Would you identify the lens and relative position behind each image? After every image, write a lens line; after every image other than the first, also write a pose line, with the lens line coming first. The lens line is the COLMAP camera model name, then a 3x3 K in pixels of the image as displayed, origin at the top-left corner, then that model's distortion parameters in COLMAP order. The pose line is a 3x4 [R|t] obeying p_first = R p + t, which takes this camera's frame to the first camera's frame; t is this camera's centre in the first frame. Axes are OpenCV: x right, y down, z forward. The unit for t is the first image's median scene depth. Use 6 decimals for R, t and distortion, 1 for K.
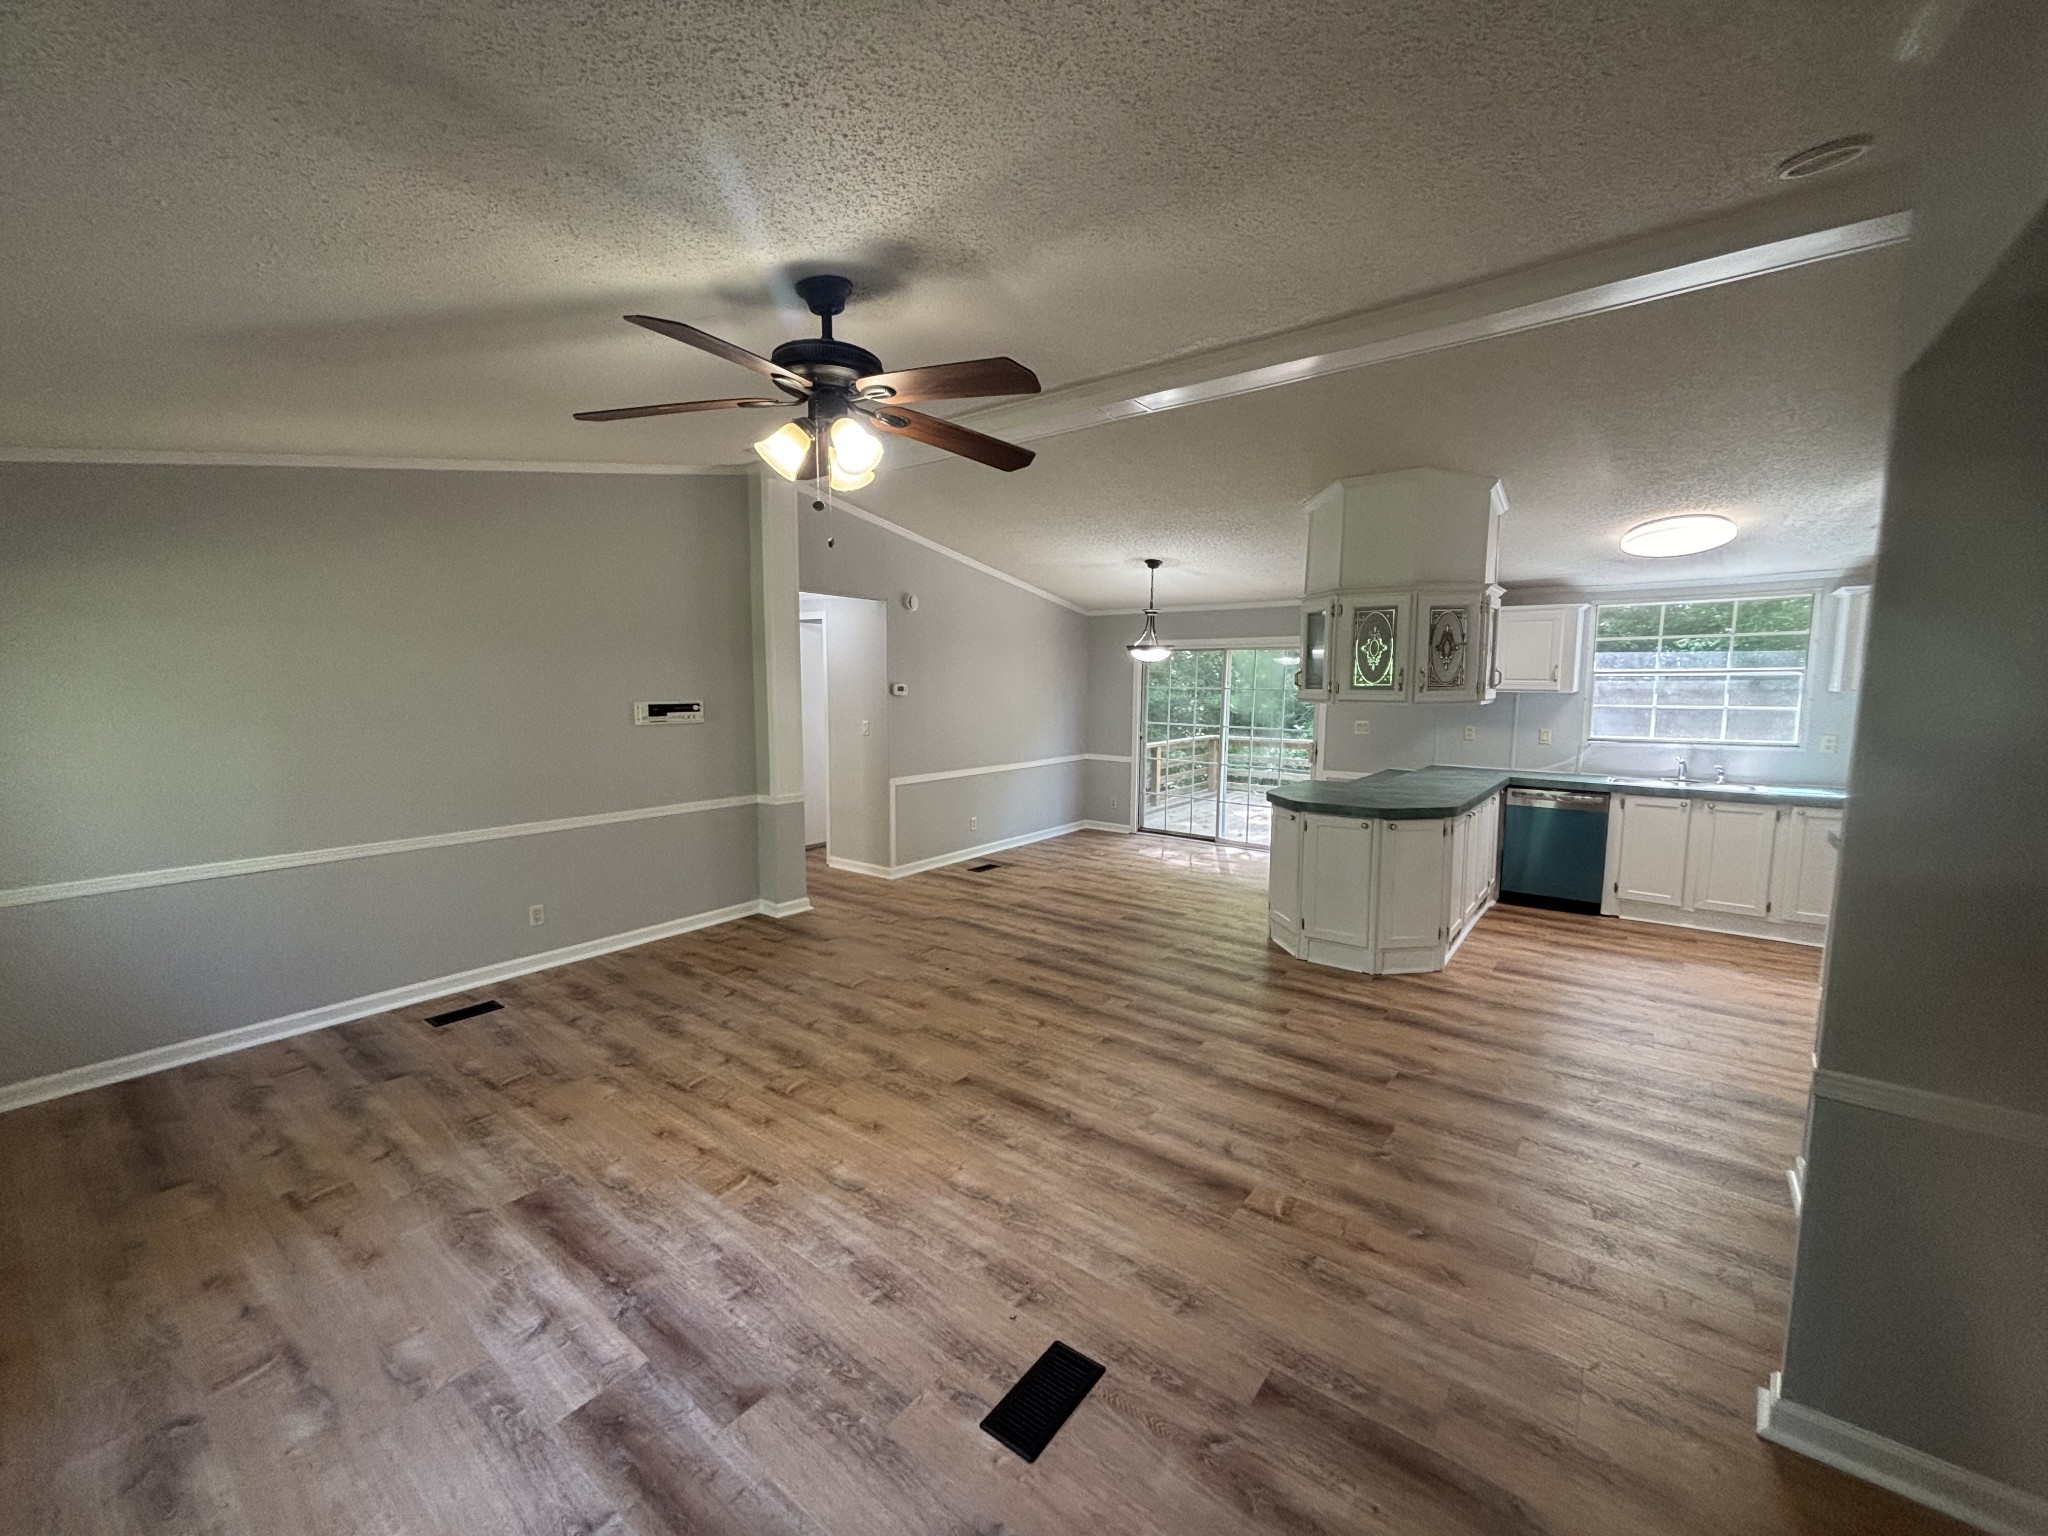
lens RADIAL K [[813.4, 0, 1024.0], [0, 813.4, 768.0], [0, 0, 1]] dist [0.000706, 0.000570]
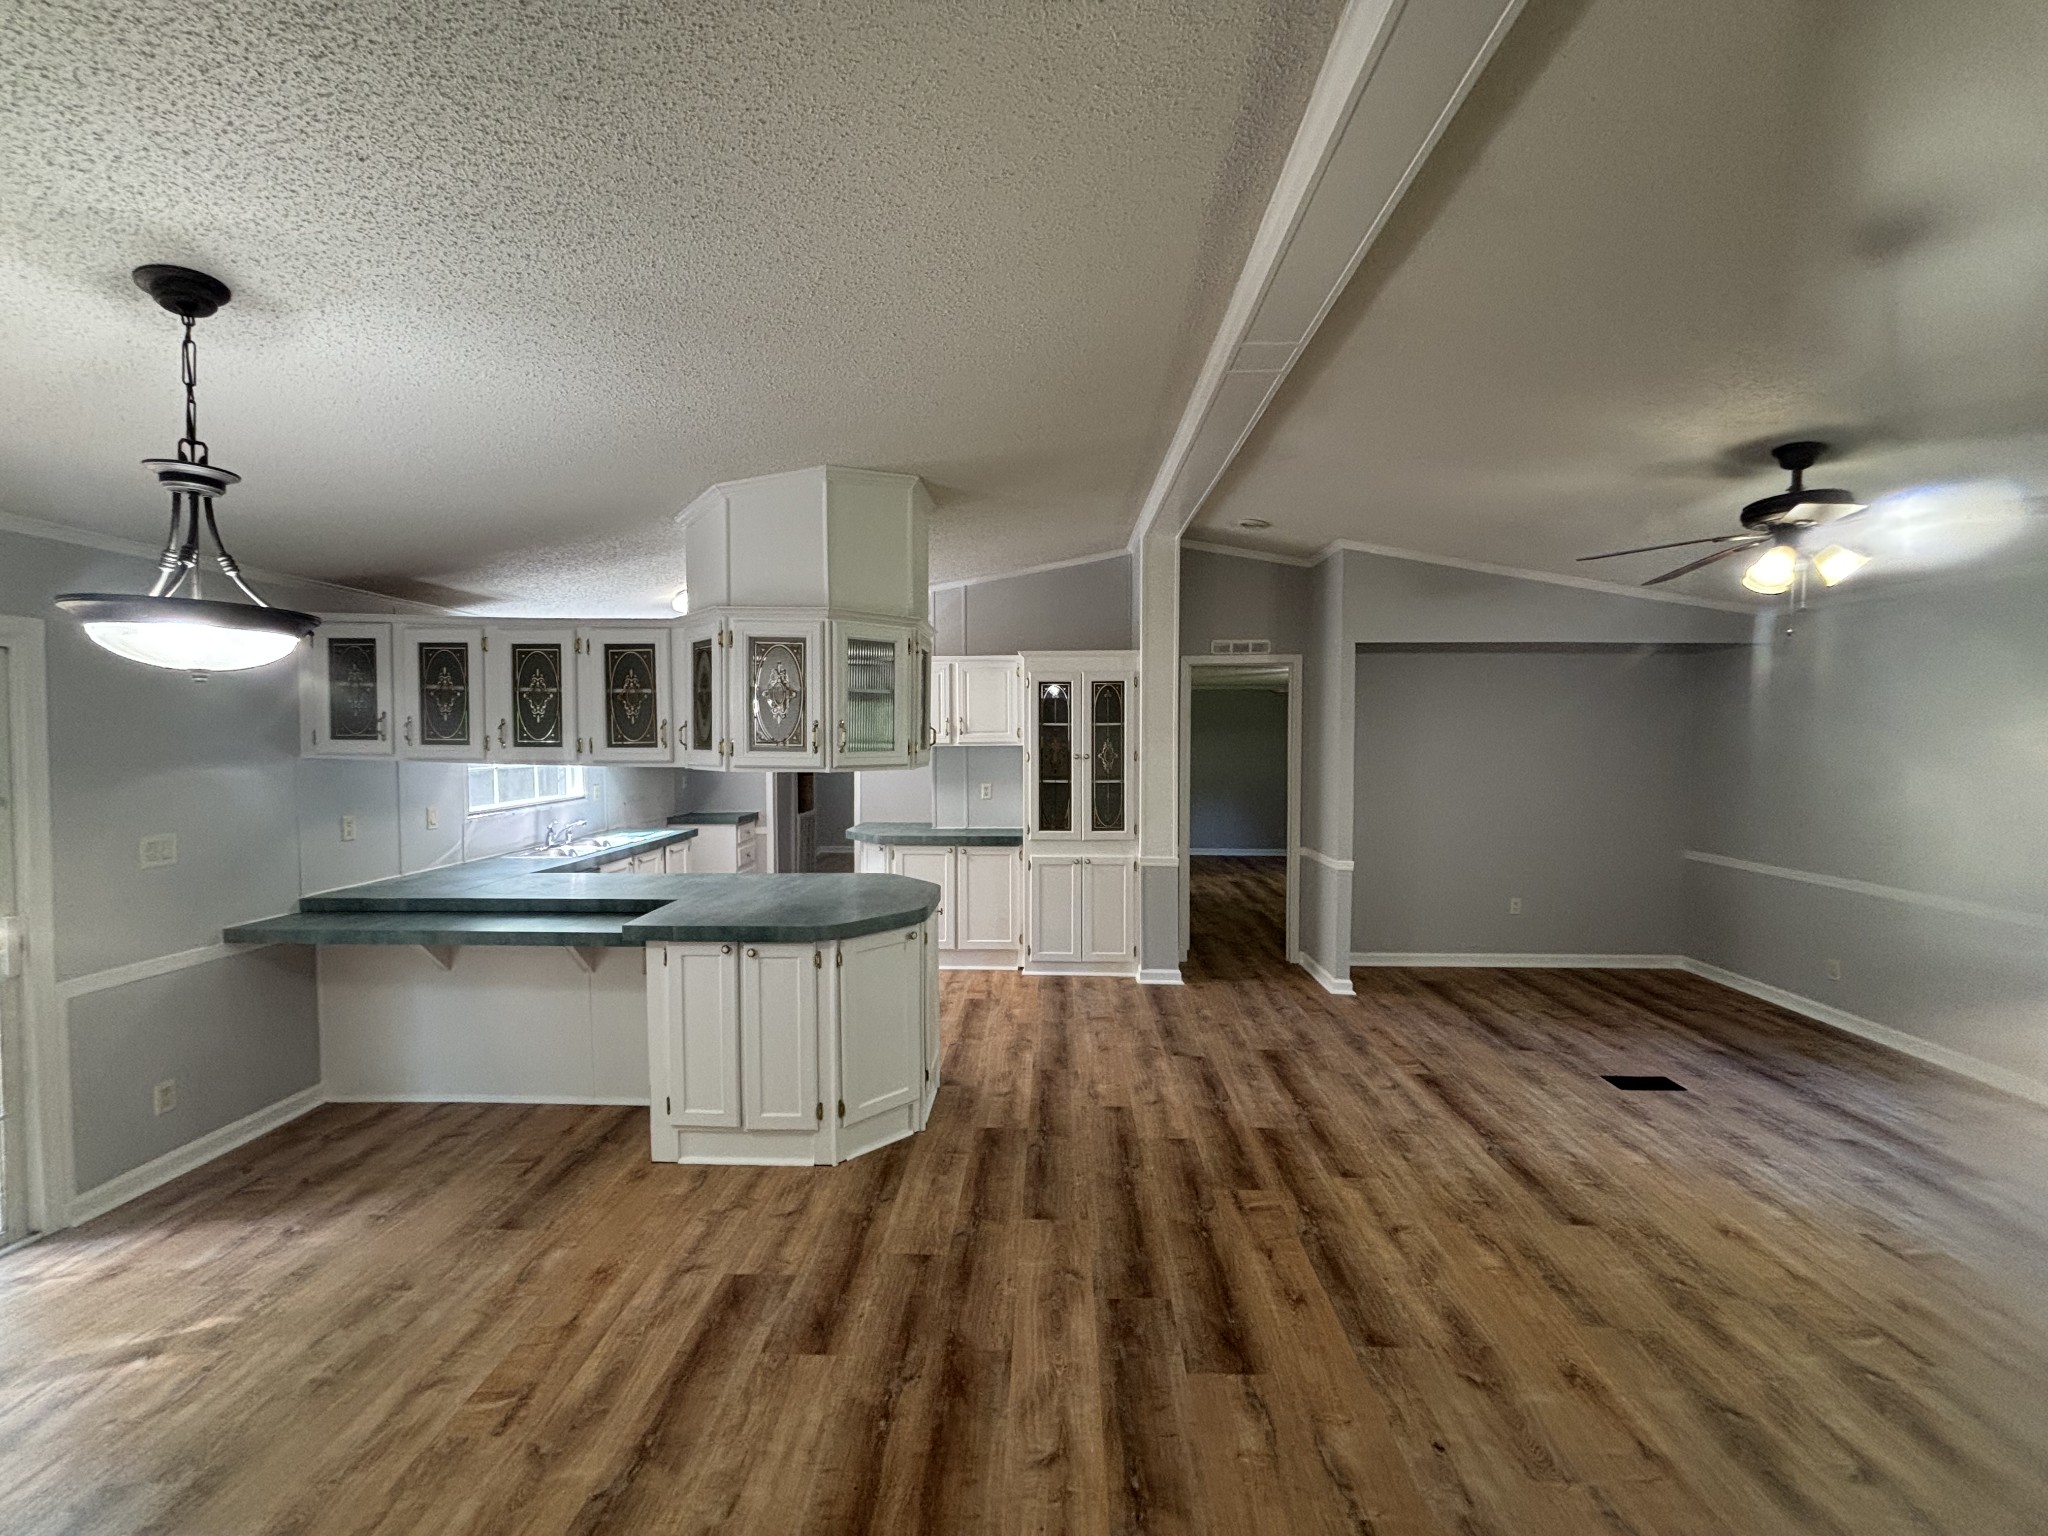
lens RADIAL K [[813.4, 0, 1024.0], [0, 813.4, 768.0], [0, 0, 1]] dist [0.000706, 0.000570]
pose [[-0.574891, -0.037169, 0.817385, -0.377077], [0.088307, 0.990314, 0.107142, -0.194905], [-0.813451, 0.133776, -0.566041, 1.724767]]
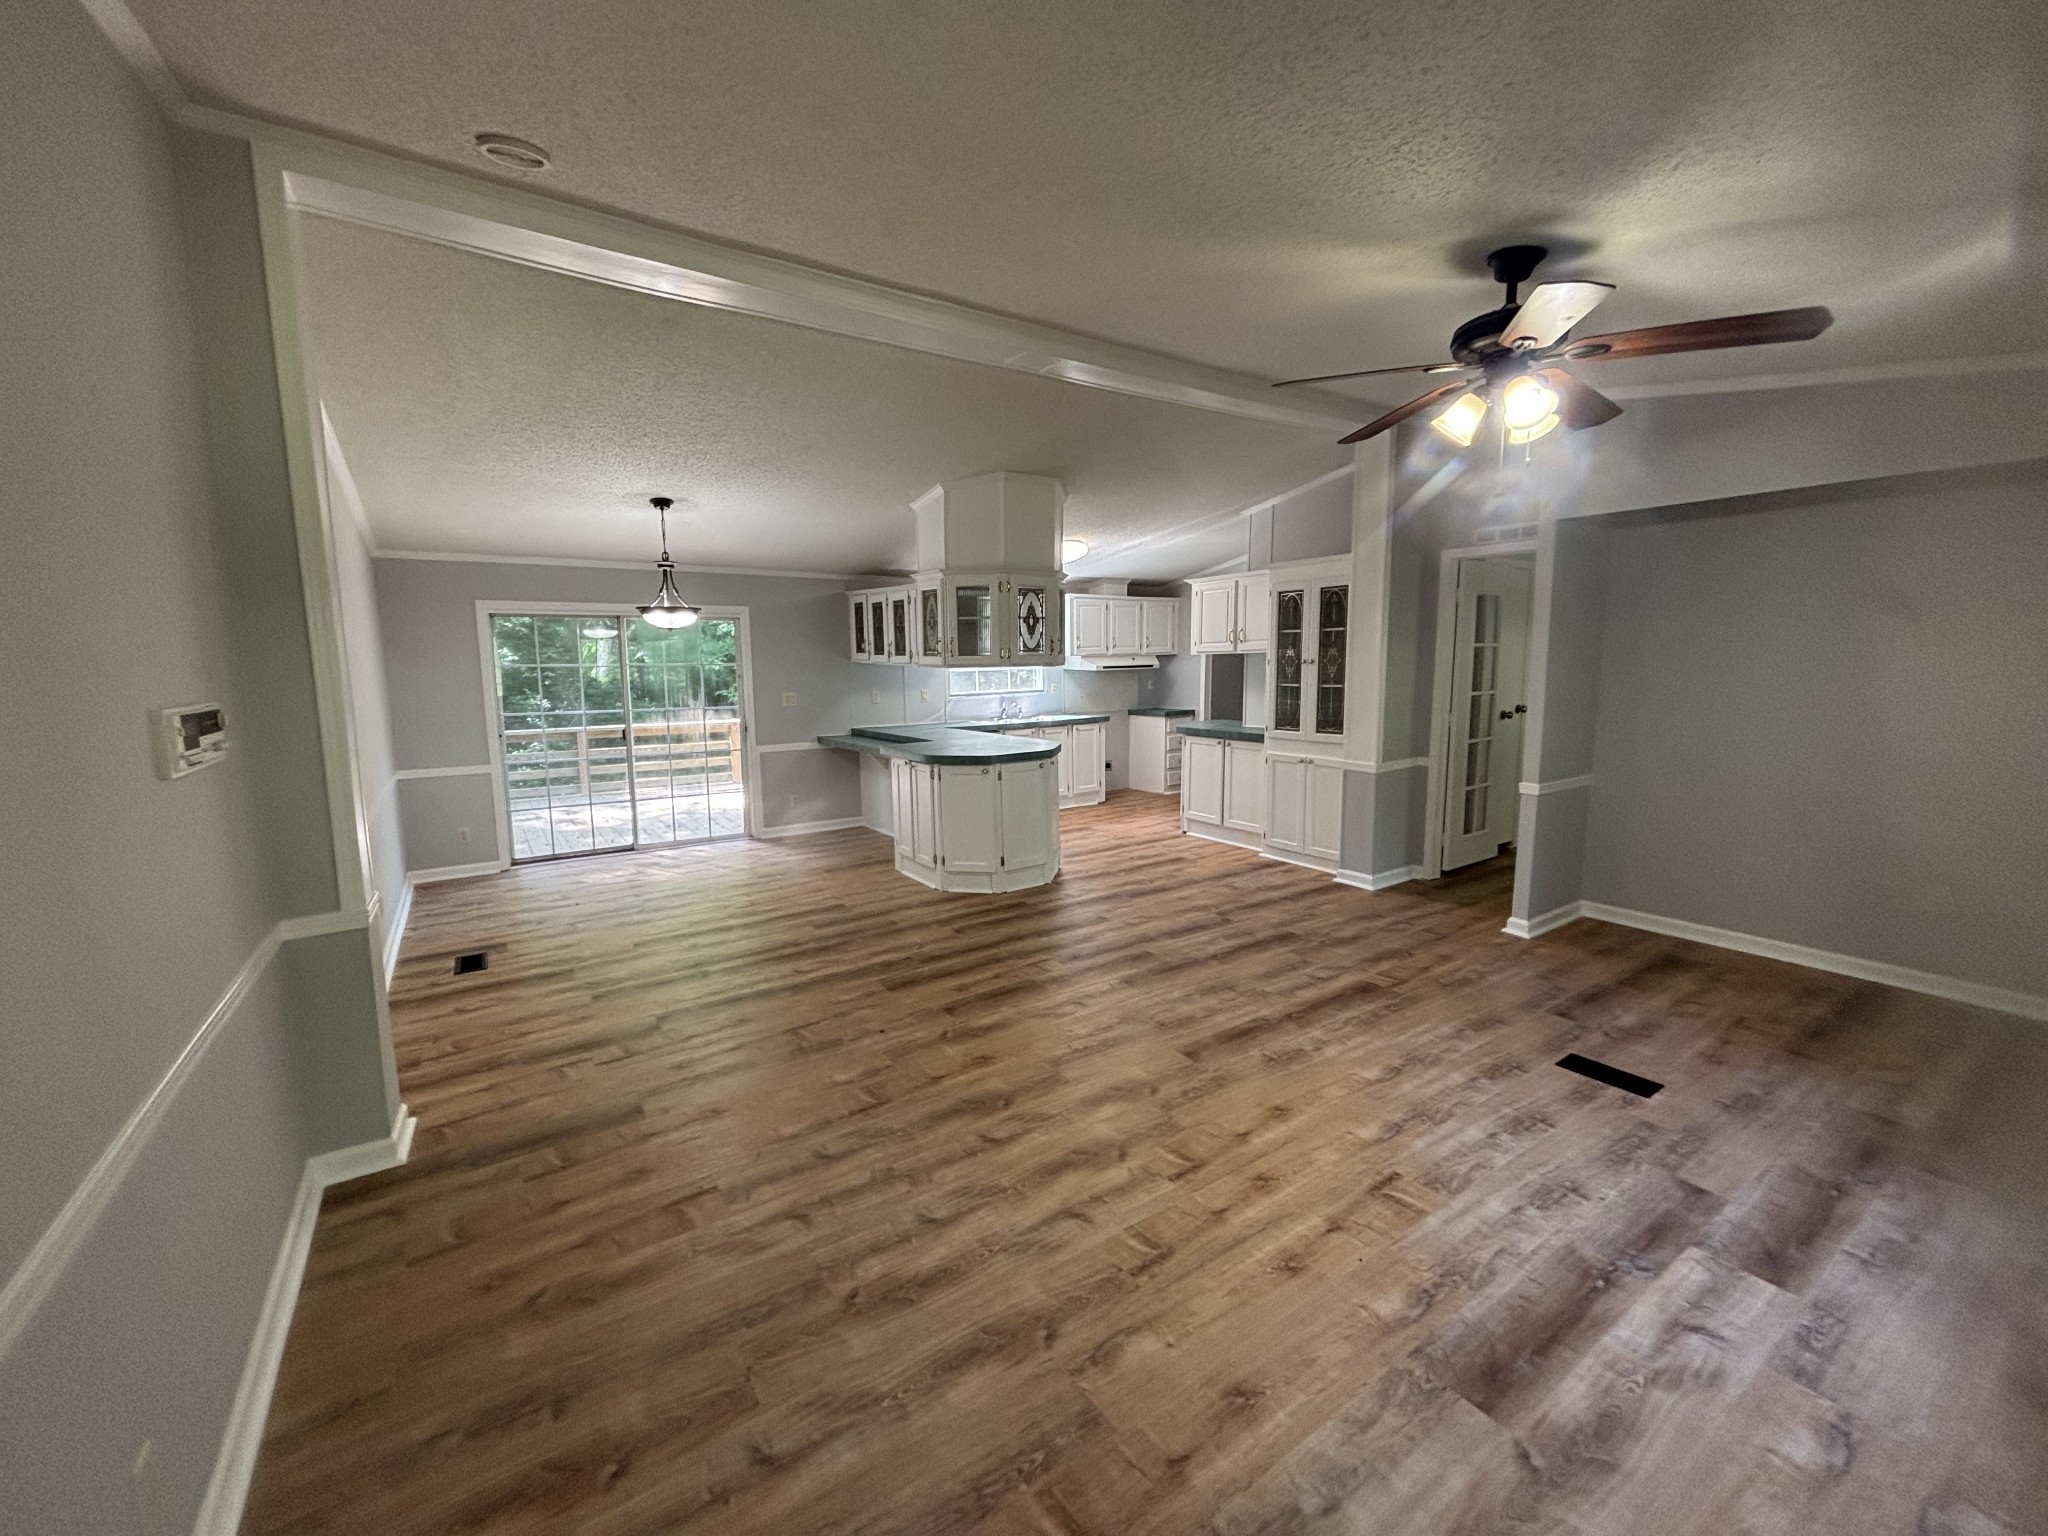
lens RADIAL K [[813.4, 0, 1024.0], [0, 813.4, 768.0], [0, 0, 1]] dist [0.000706, 0.000570]
pose [[0.327642, -0.134656, 0.935157, -0.914239], [0.120741, 0.987643, 0.099911, -0.063342], [-0.937055, 0.080177, 0.339852, 0.768483]]
